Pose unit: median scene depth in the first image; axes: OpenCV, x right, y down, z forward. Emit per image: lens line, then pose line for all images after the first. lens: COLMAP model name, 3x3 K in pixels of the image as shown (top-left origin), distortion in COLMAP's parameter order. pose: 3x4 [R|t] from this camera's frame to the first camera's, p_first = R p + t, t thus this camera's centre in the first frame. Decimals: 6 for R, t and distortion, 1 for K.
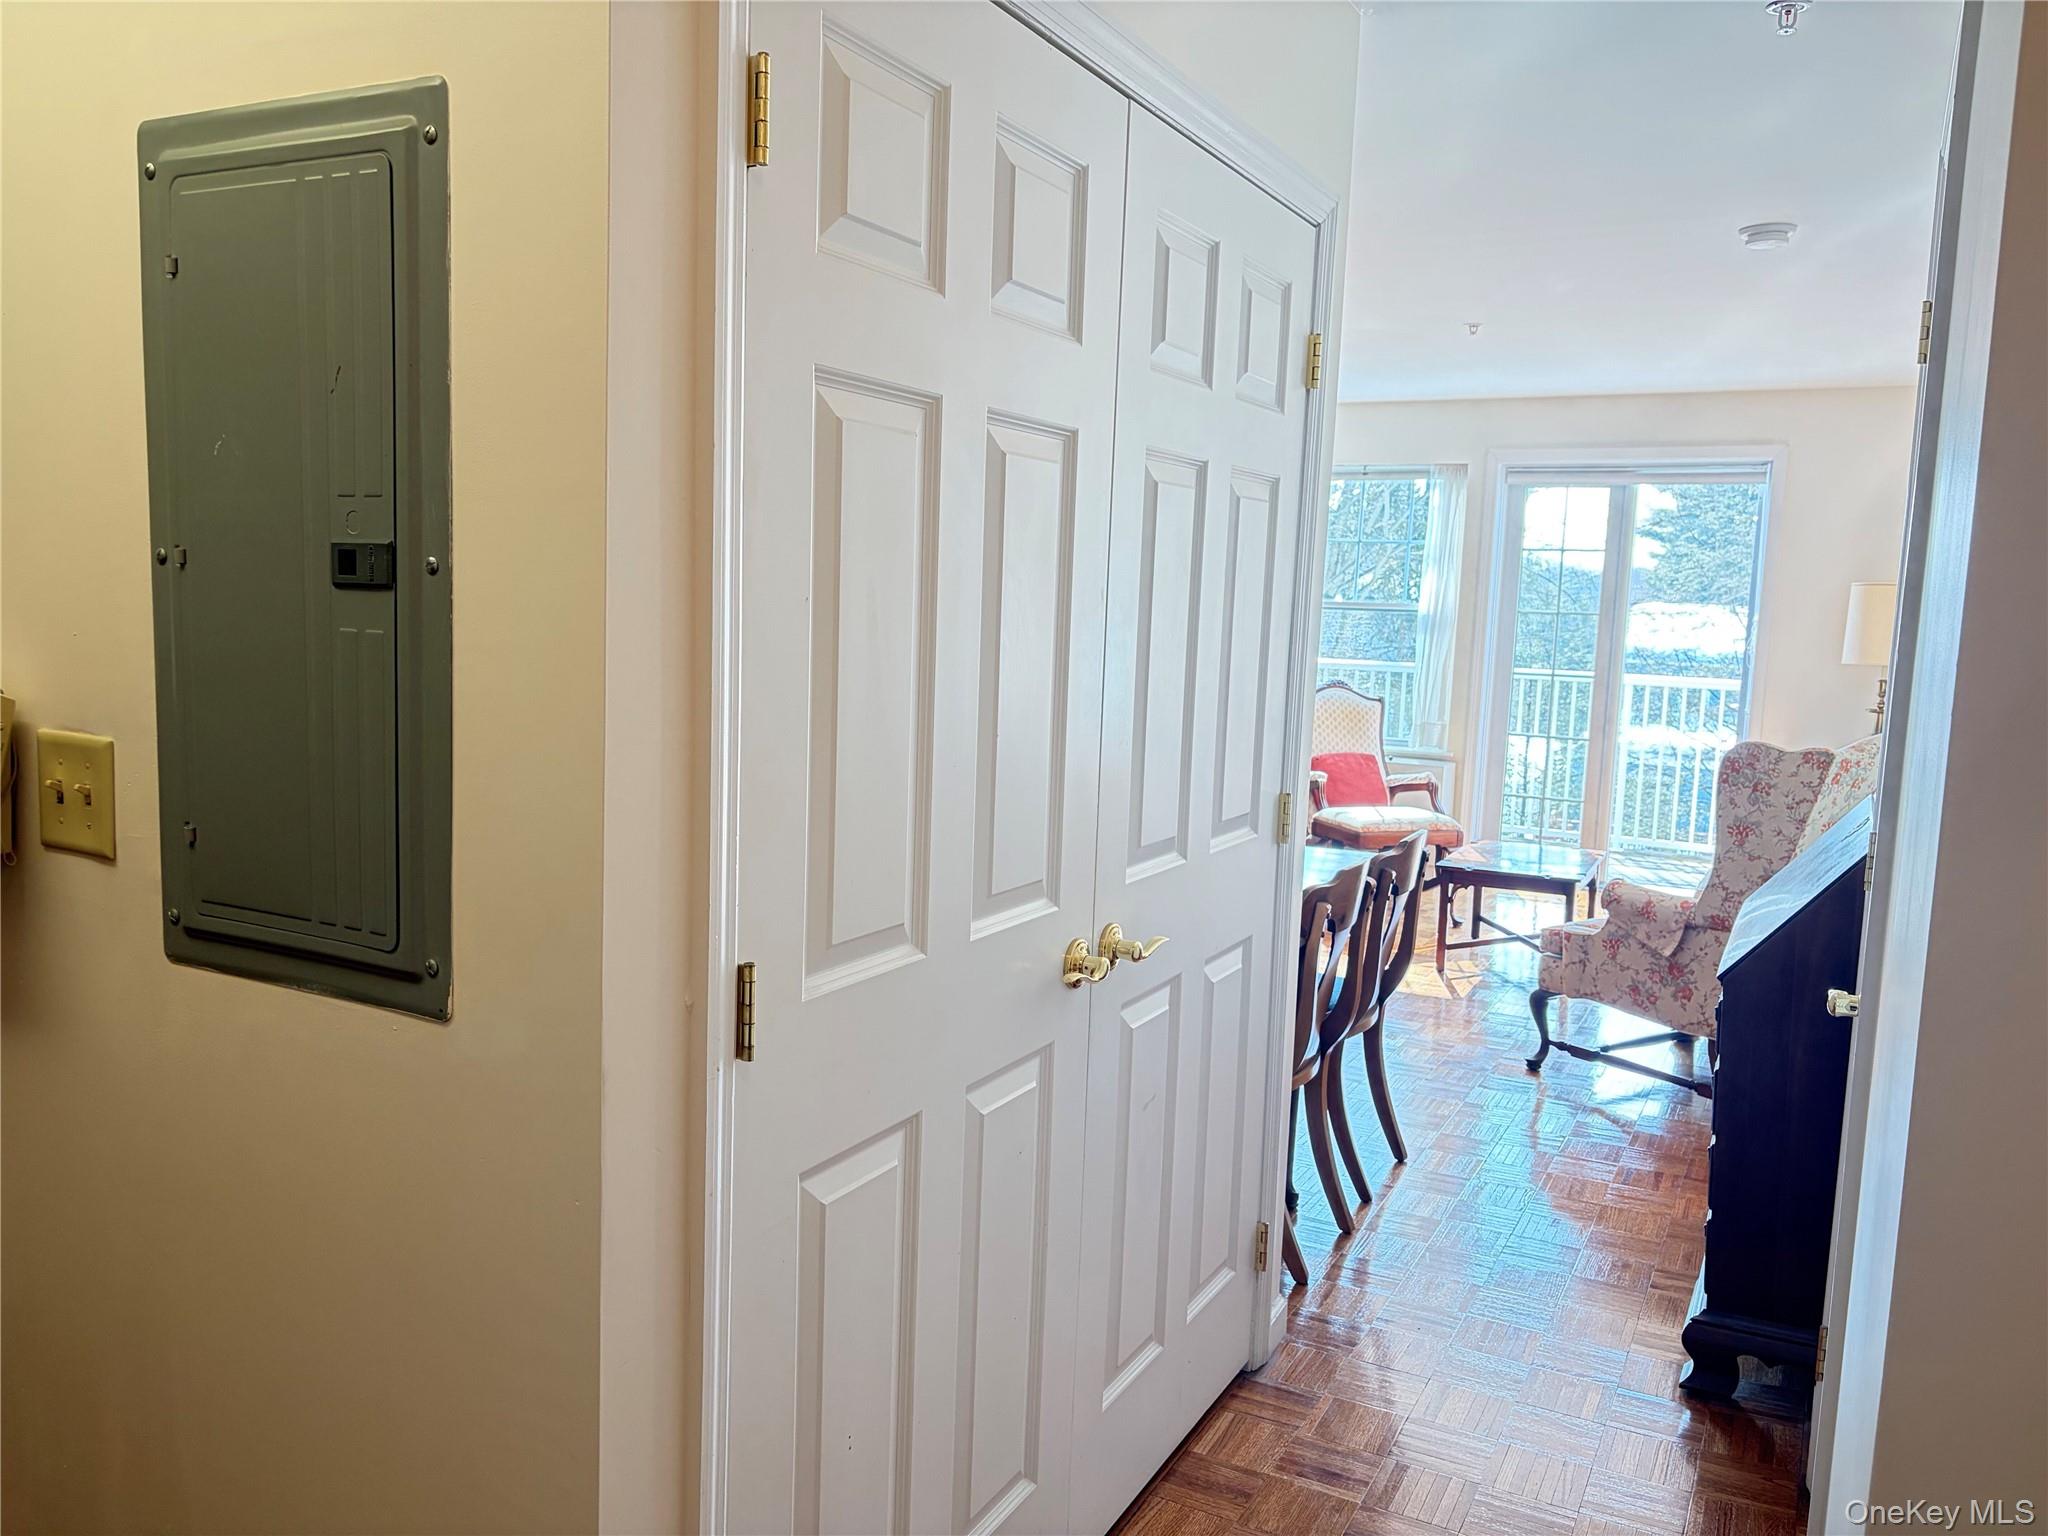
lens RADIAL K [[1543.7, 0, 1029.3], [0, 1543.7, 769.7], [0, 0, 1]] dist [0.052075, -0.063761]
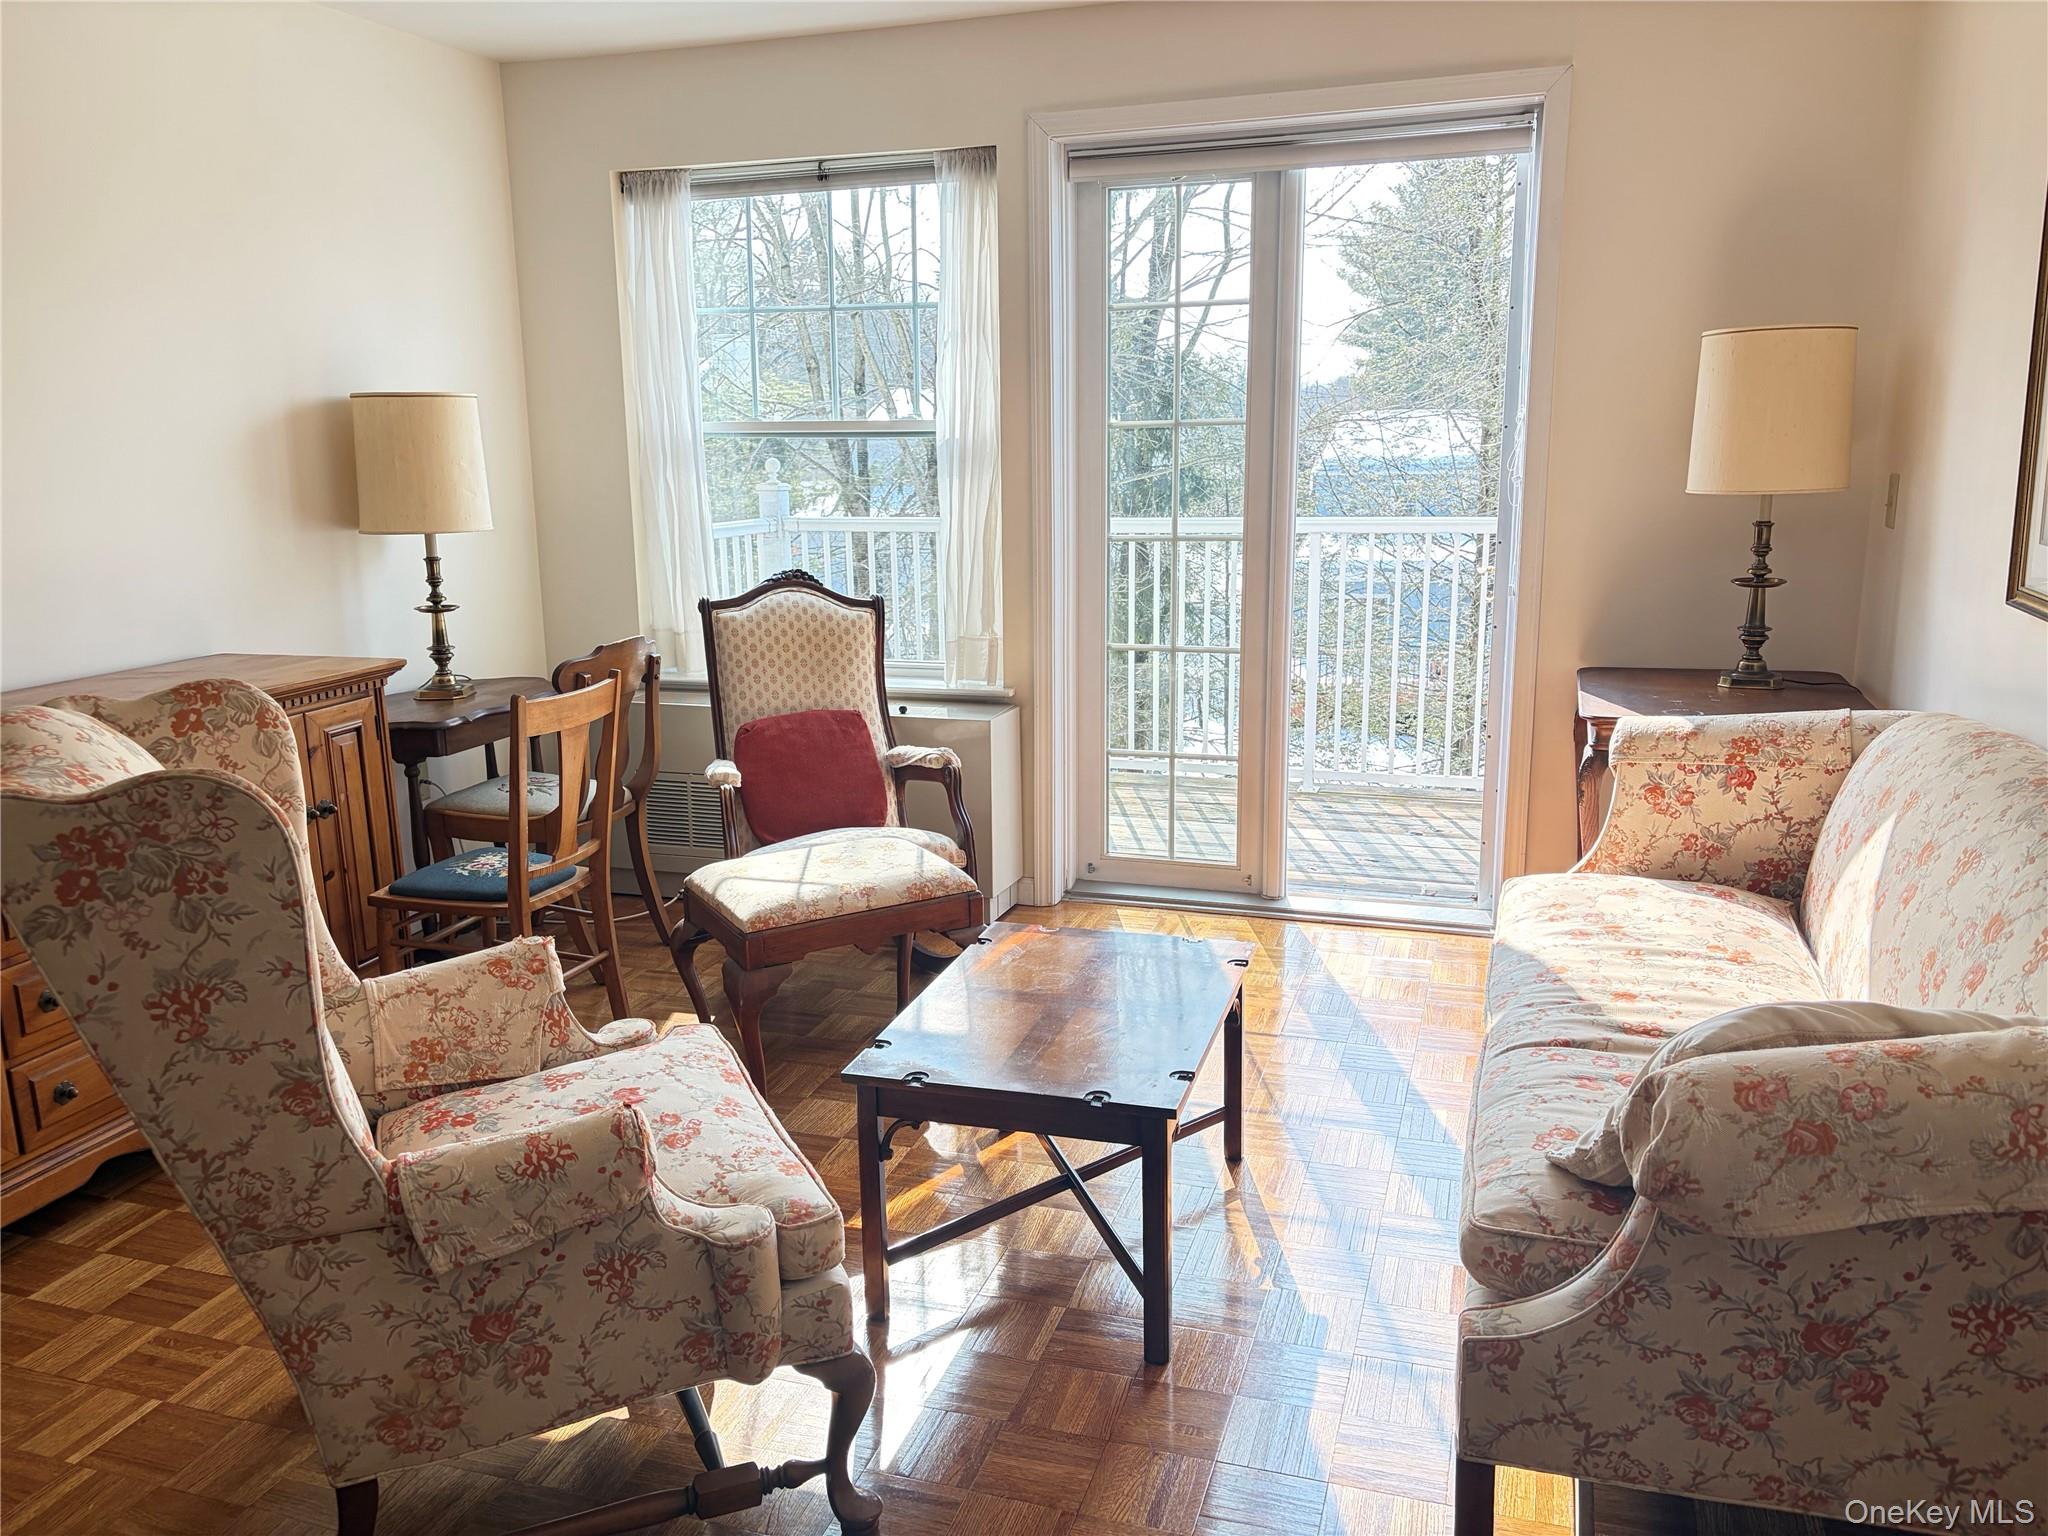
lens RADIAL K [[1543.7, 0, 1008.9], [0, 1543.7, 767.3], [0, 0, 1]] dist [0.052075, -0.063761]
pose [[0.986177, -0.082455, 0.143720, 0.192384], [0.067997, 0.992379, 0.102763, -0.040532], [-0.151098, -0.091570, 0.984268, 0.454887]]
